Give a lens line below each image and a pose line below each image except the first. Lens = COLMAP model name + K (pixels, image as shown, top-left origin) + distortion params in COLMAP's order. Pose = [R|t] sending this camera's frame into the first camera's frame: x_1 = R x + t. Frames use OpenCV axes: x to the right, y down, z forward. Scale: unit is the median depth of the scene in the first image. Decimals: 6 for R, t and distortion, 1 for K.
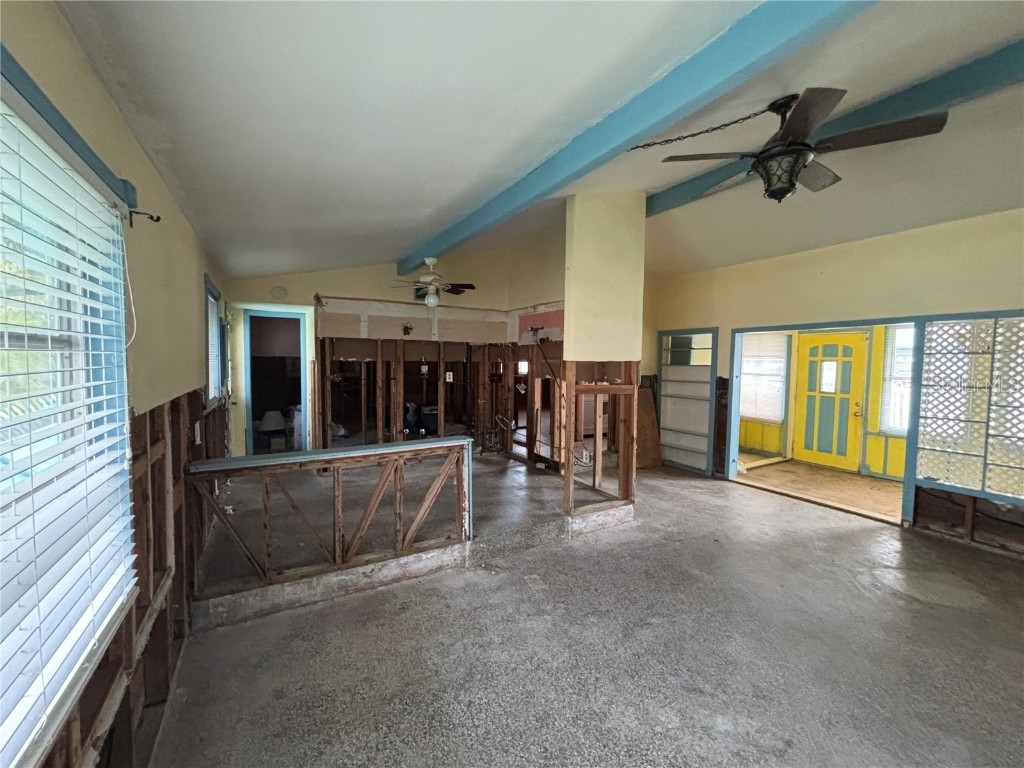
lens RADIAL K [[422.8, 0, 511.4], [0, 422.8, 382.1], [0, 0, 1]] dist [0.009559, -0.004450]
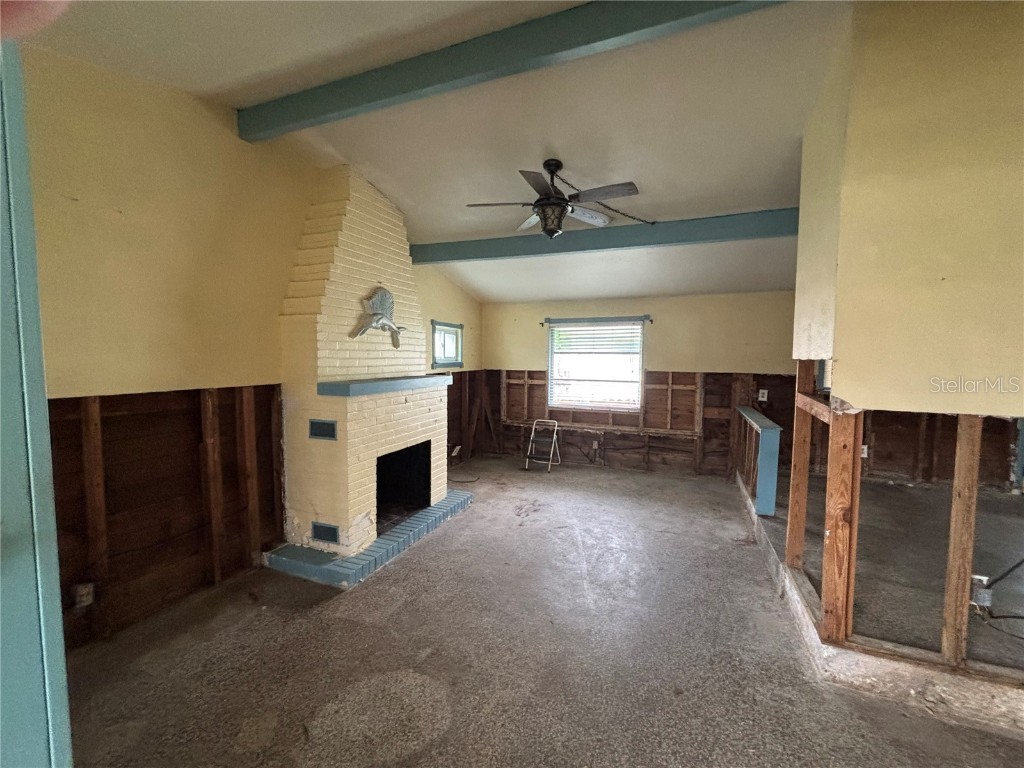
lens RADIAL K [[422.8, 0, 511.4], [0, 422.8, 382.1], [0, 0, 1]] dist [0.009559, -0.004450]
pose [[-0.786036, 0.025958, -0.617635, 0.958882], [-0.048869, 0.993382, 0.103944, -0.060576], [0.616246, 0.111887, -0.779565, 1.229526]]
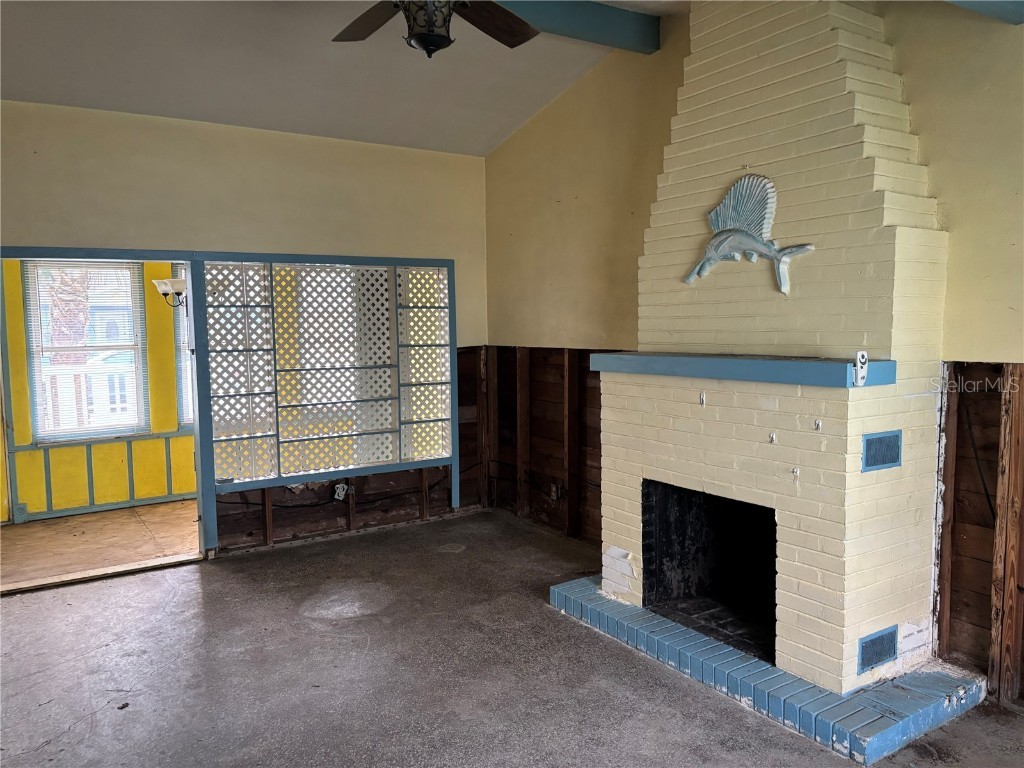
lens RADIAL K [[767.5, 0, 506.3], [0, 767.5, 389.1], [0, 0, 1]] dist [0.059452, -0.077969]
pose [[-0.048145, -0.093257, 0.994477, -0.340016], [0.071425, 0.992762, 0.096554, -0.020436], [-0.996283, 0.075679, -0.041135, 0.586630]]
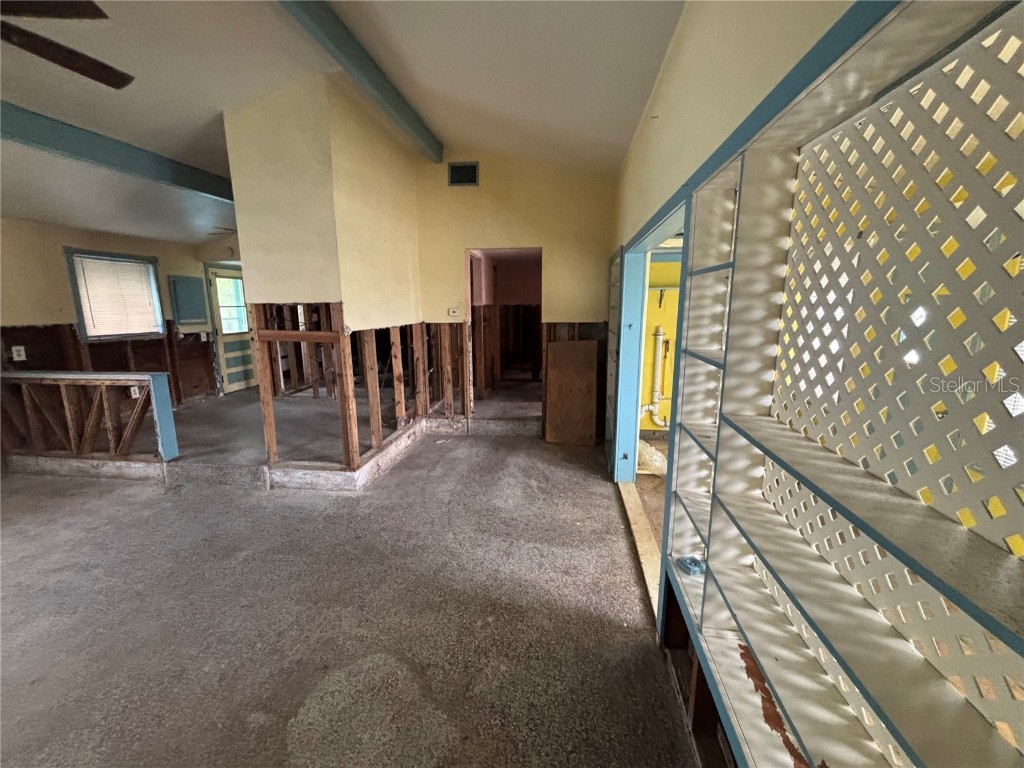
lens RADIAL K [[422.8, 0, 511.4], [0, 422.8, 382.1], [0, 0, 1]] dist [0.009559, -0.004450]
pose [[0.793195, 0.098221, -0.600995, 1.124729], [-0.020360, 0.990632, 0.135029, -0.015186], [0.608628, -0.094868, 0.787764, 0.581461]]
